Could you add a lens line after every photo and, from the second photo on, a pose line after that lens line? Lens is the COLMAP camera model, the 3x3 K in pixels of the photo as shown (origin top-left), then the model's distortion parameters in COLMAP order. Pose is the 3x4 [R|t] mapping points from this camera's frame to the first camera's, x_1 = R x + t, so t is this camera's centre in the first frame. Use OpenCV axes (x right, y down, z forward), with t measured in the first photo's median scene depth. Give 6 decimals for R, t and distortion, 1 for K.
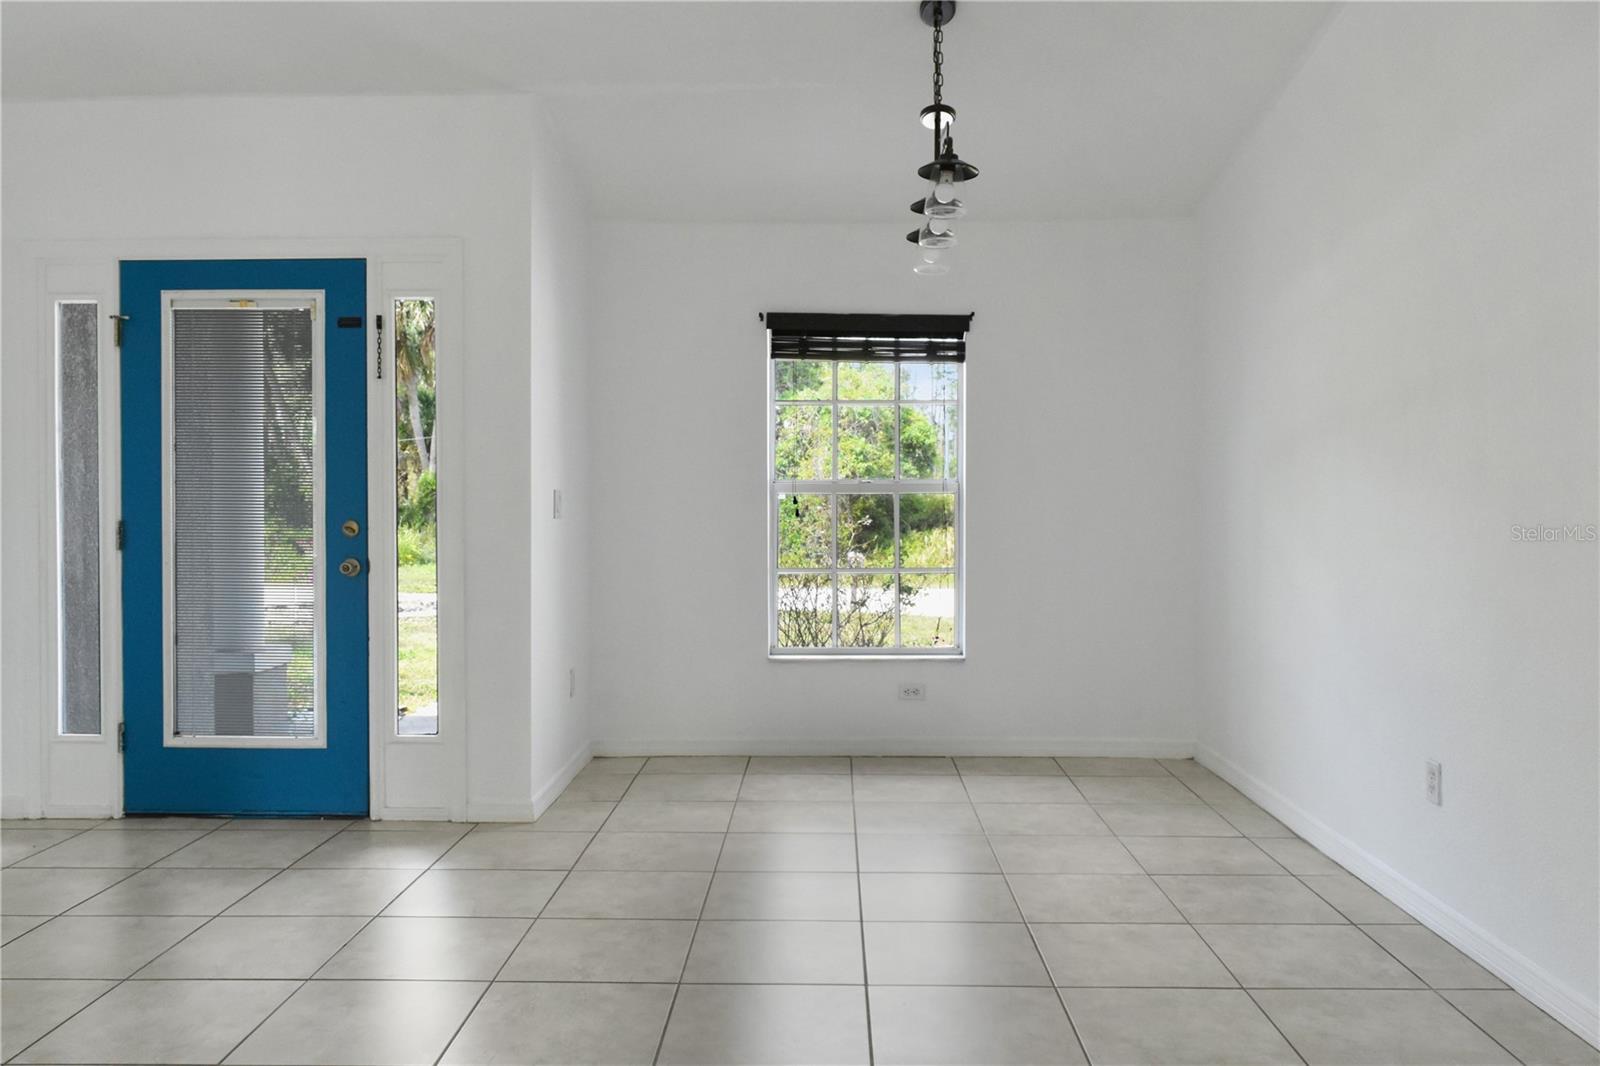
lens RADIAL K [[1283.5, 0, 804.7], [0, 1283.5, 503.3], [0, 0, 1]] dist [-0.010910, -0.004718]
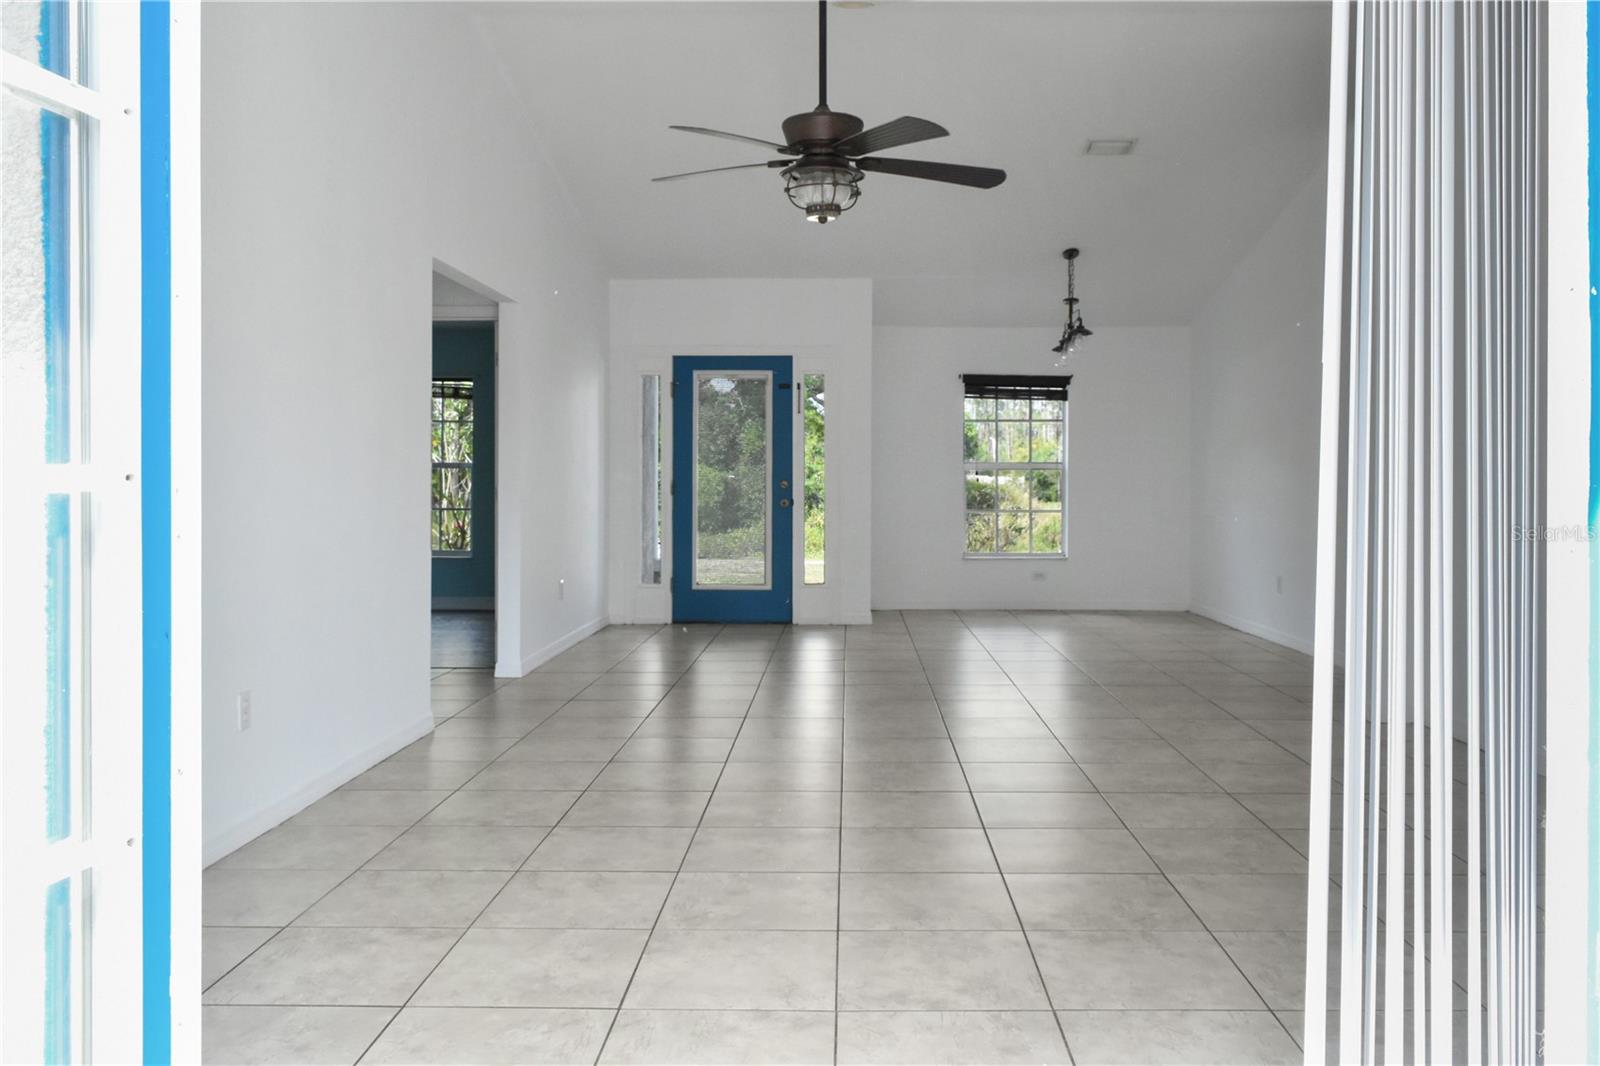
lens RADIAL K [[1267.4, 0, 852.3], [0, 1267.4, 467.7], [0, 0, 1]] dist [0.000333, -0.000467]
pose [[0.999837, 0.003514, 0.017731, -0.278643], [-0.003165, 0.999801, -0.019699, 0.032489], [-0.017797, 0.019640, 0.999649, -1.064299]]
